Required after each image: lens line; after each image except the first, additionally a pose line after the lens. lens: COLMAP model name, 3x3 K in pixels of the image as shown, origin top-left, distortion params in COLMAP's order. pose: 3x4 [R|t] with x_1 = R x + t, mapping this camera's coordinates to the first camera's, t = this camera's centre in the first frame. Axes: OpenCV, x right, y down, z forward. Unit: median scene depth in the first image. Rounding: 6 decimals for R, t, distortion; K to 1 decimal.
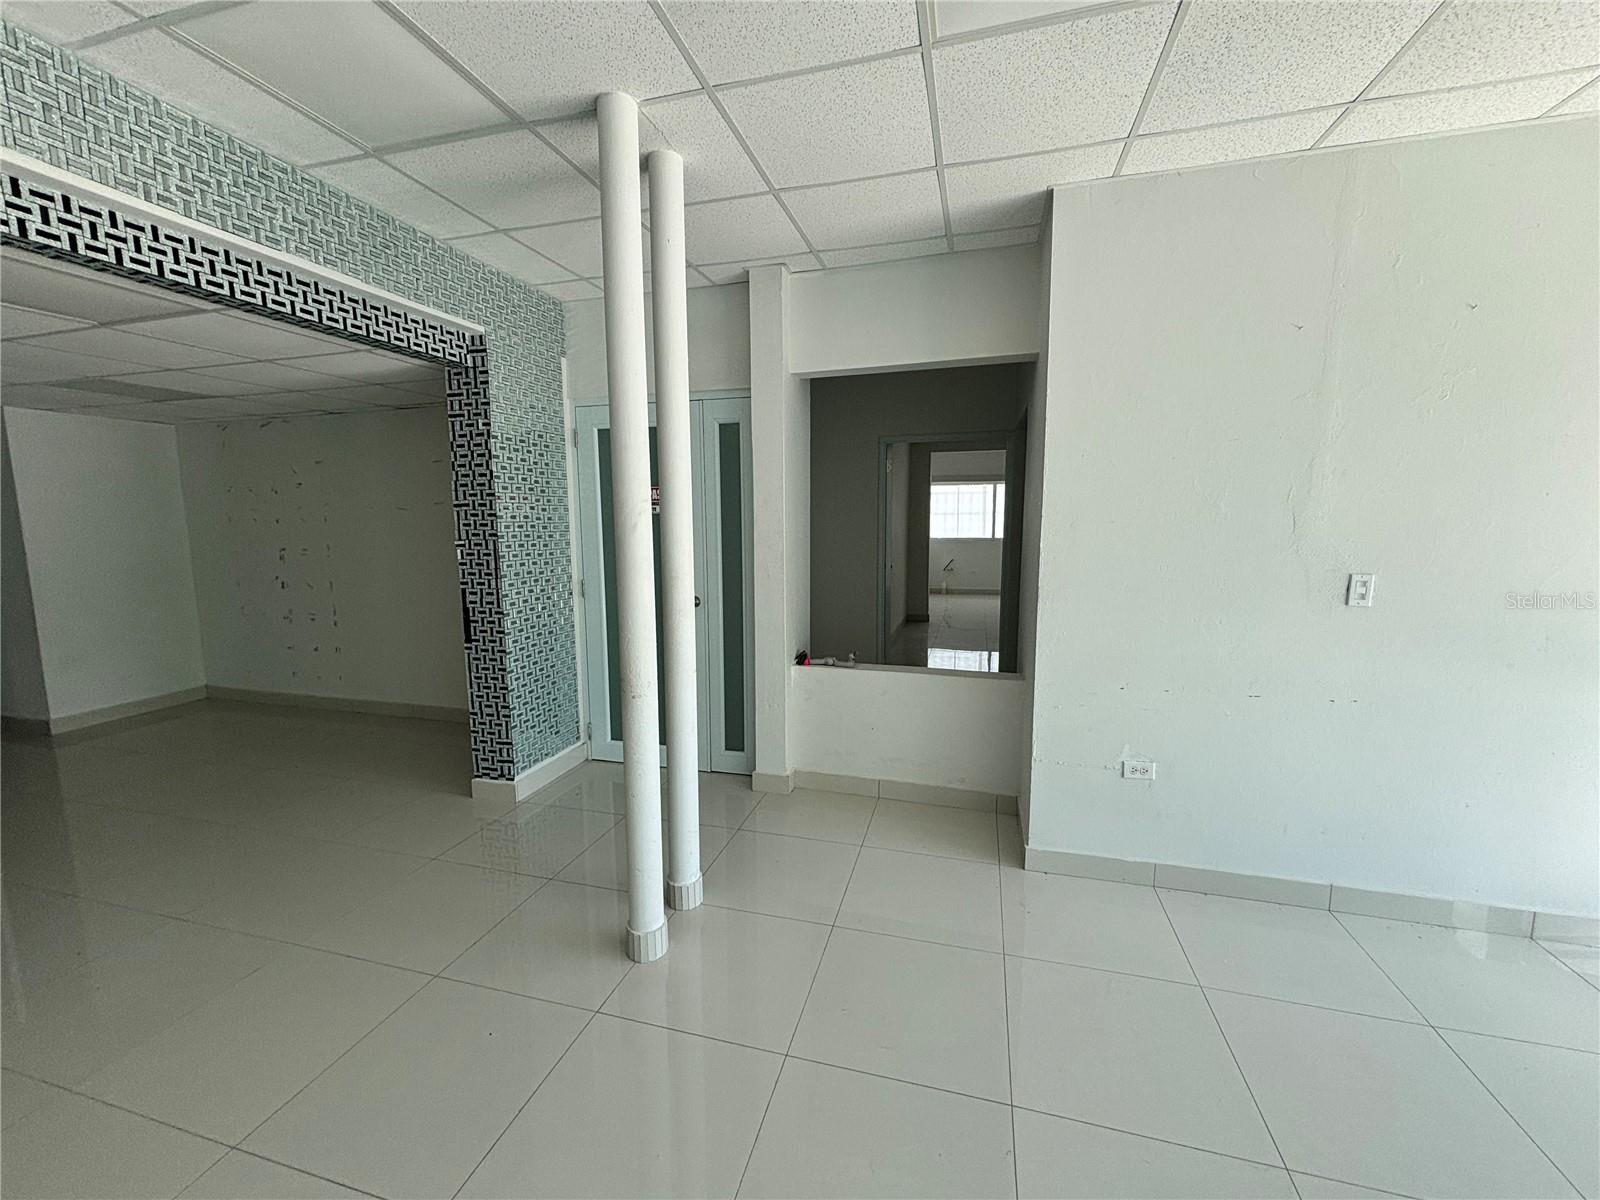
lens RADIAL K [[645.7, 0, 796.5], [0, 645.7, 592.6], [0, 0, 1]] dist [-0.000254, -0.000395]
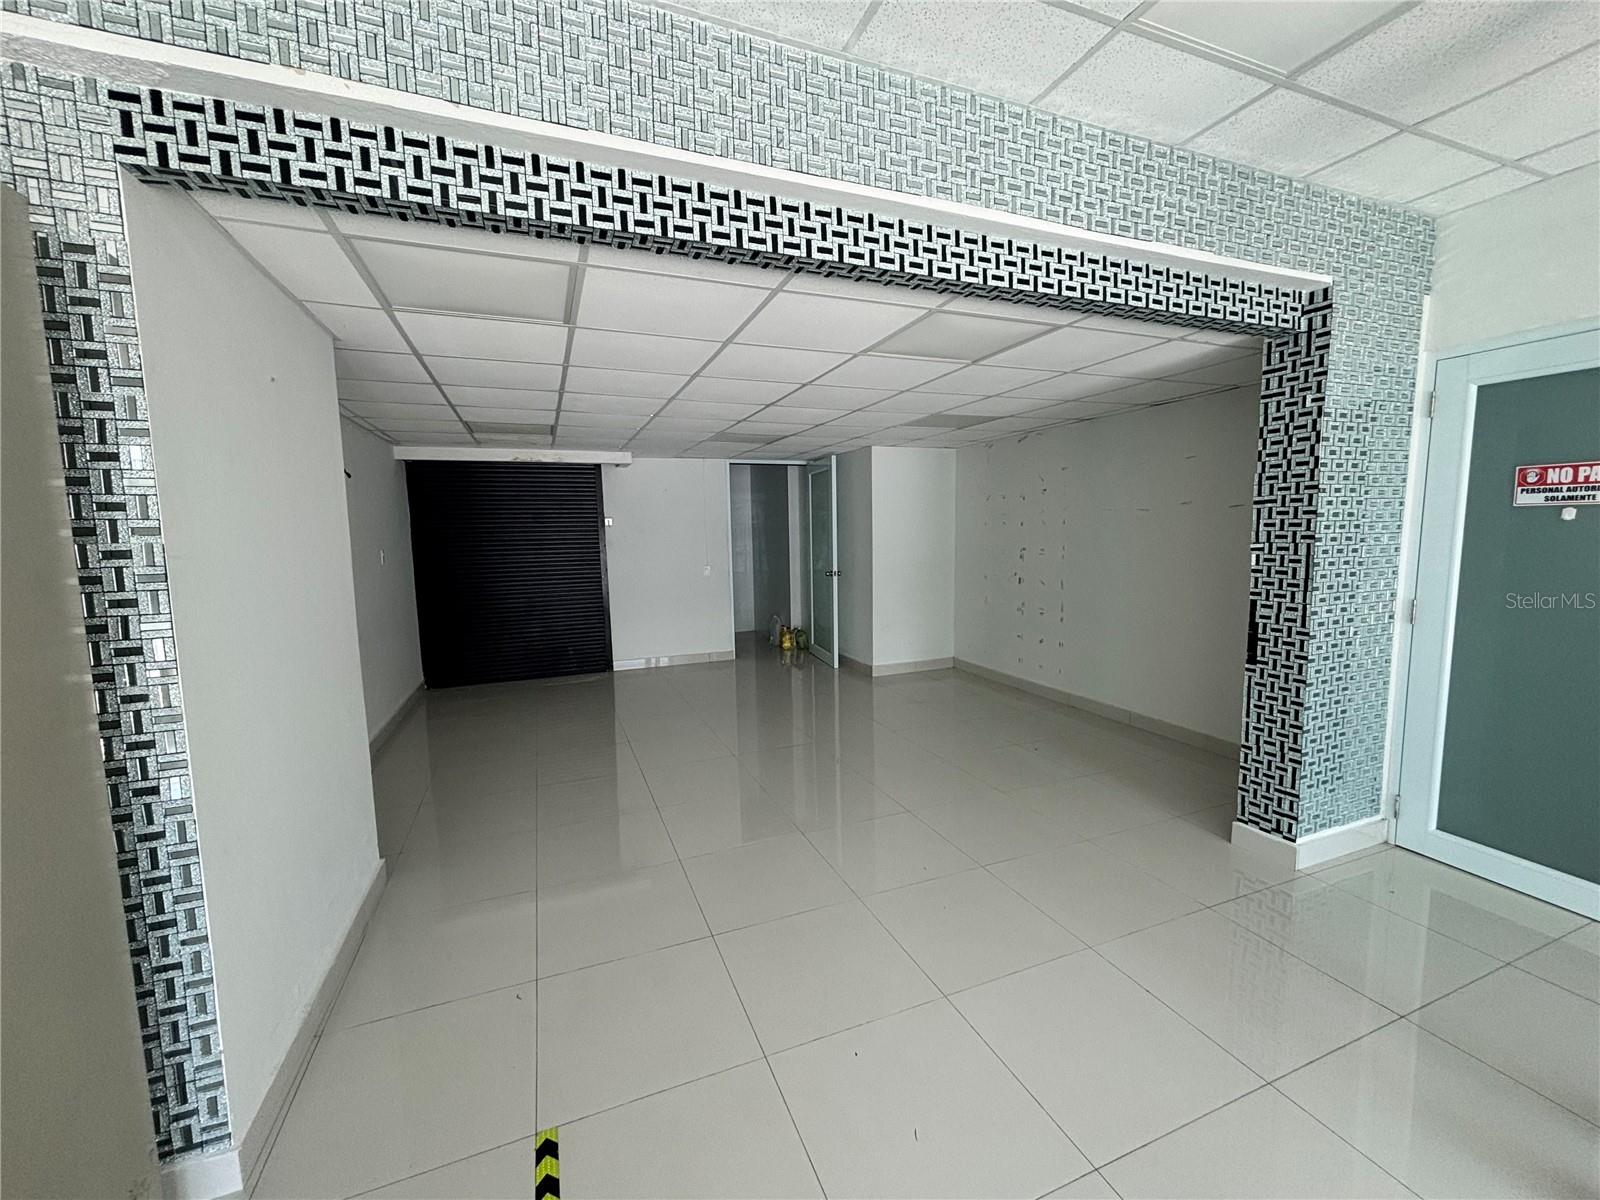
lens RADIAL K [[645.7, 0, 798.7], [0, 645.7, 597.1], [0, 0, 1]] dist [-0.000254, -0.000395]
pose [[0.604689, 0.081743, -0.792256, -0.207245], [-0.081264, 0.995860, 0.040726, 0.004272], [0.792305, 0.039755, 0.608828, 0.007688]]
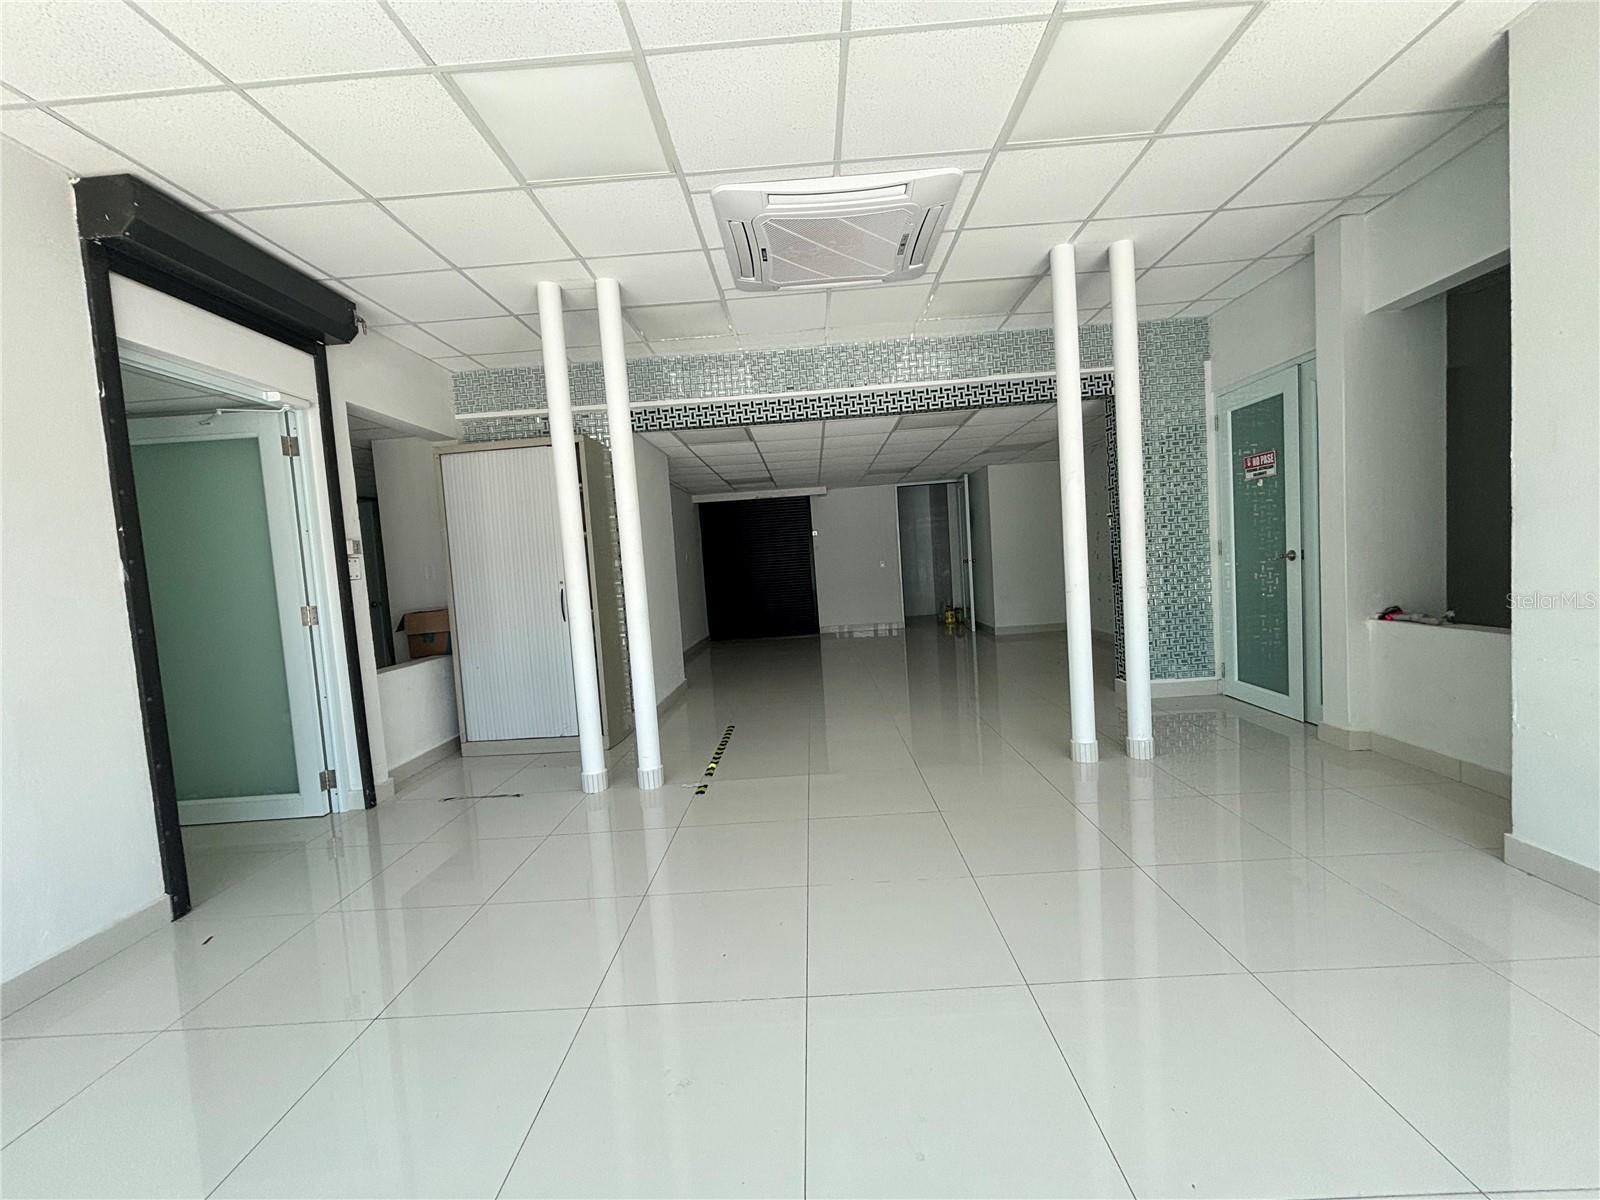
lens RADIAL K [[645.7, 0, 803.7], [0, 645.7, 608.9], [0, 0, 1]] dist [-0.000254, -0.000395]
pose [[0.248885, 0.063983, -0.966417, 0.759109], [-0.049696, 0.997345, 0.053233, 0.095475], [0.967257, 0.034778, 0.251404, -0.050825]]
